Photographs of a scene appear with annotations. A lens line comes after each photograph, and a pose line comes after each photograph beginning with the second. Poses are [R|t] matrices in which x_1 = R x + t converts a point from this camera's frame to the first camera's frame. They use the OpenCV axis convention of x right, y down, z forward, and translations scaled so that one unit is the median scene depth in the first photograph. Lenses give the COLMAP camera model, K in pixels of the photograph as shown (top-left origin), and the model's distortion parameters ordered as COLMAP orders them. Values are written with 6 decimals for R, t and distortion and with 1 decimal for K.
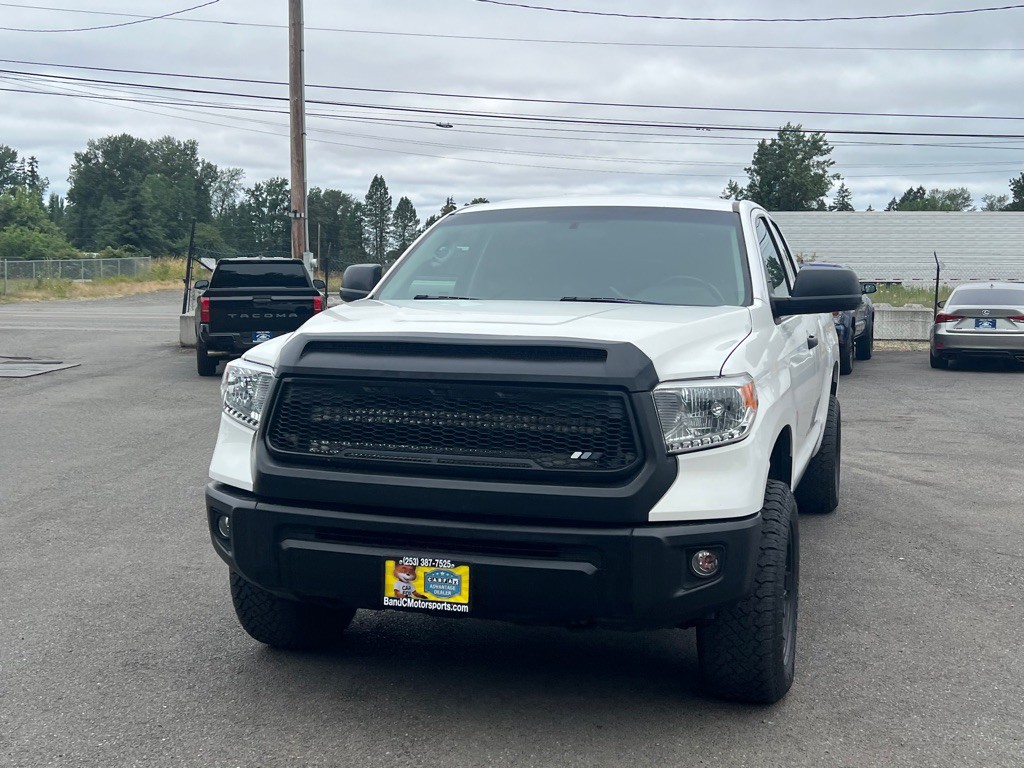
lens RADIAL K [[1167.8, 0, 527.3], [0, 1167.8, 364.1], [0, 0, 1]] dist [0.052650, 0.000000]
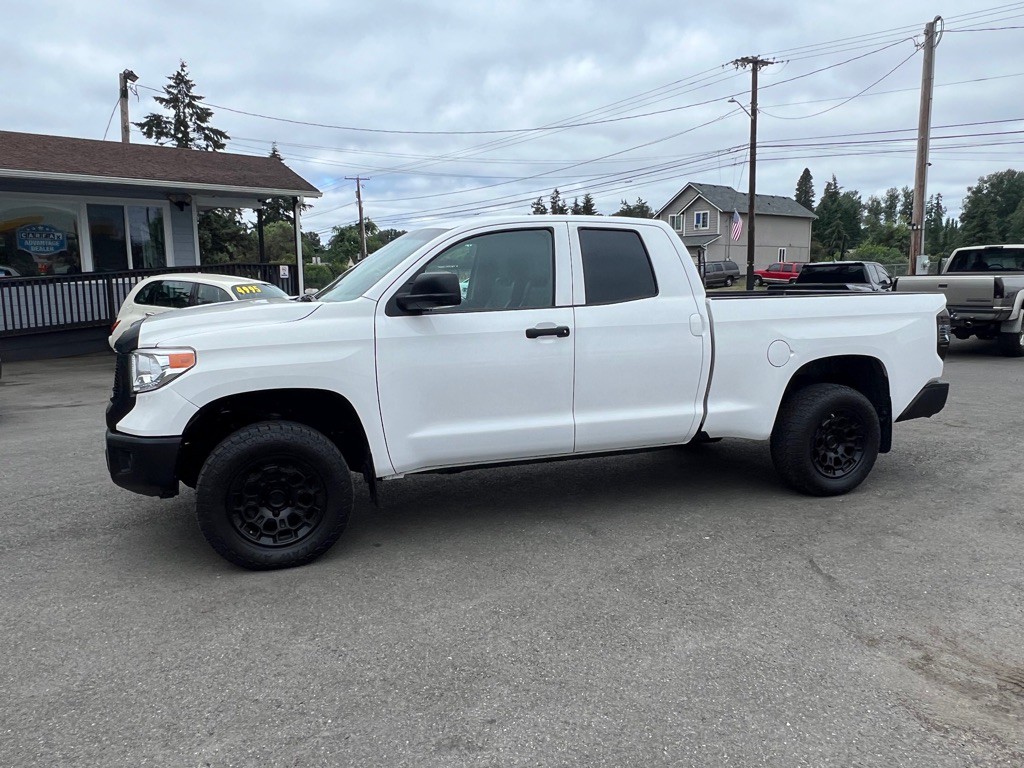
lens RADIAL K [[748.1, 0, 517.0], [0, 748.1, 391.7], [0, 0, 1]] dist [-0.001305, -0.002618]
pose [[0.613967, 0.101426, -0.782788, 1.209628], [-0.039722, 0.994424, 0.097692, -0.046268], [0.788332, -0.028886, 0.614572, 0.734039]]
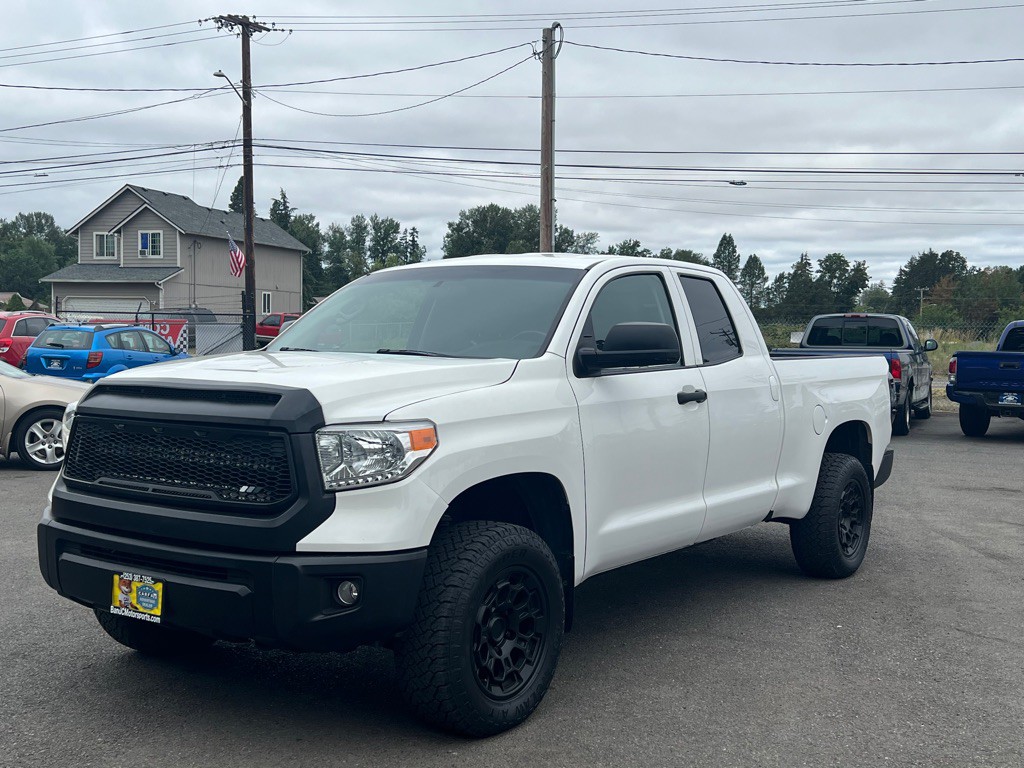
lens RADIAL K [[1167.8, 0, 519.7], [0, 1167.8, 389.1], [0, 0, 1]] dist [0.052650, 0.000000]
pose [[0.952923, 0.013696, -0.302904, 0.588576], [-0.022519, 0.999417, -0.025654, 0.005414], [0.302377, 0.031267, 0.952676, 0.009181]]
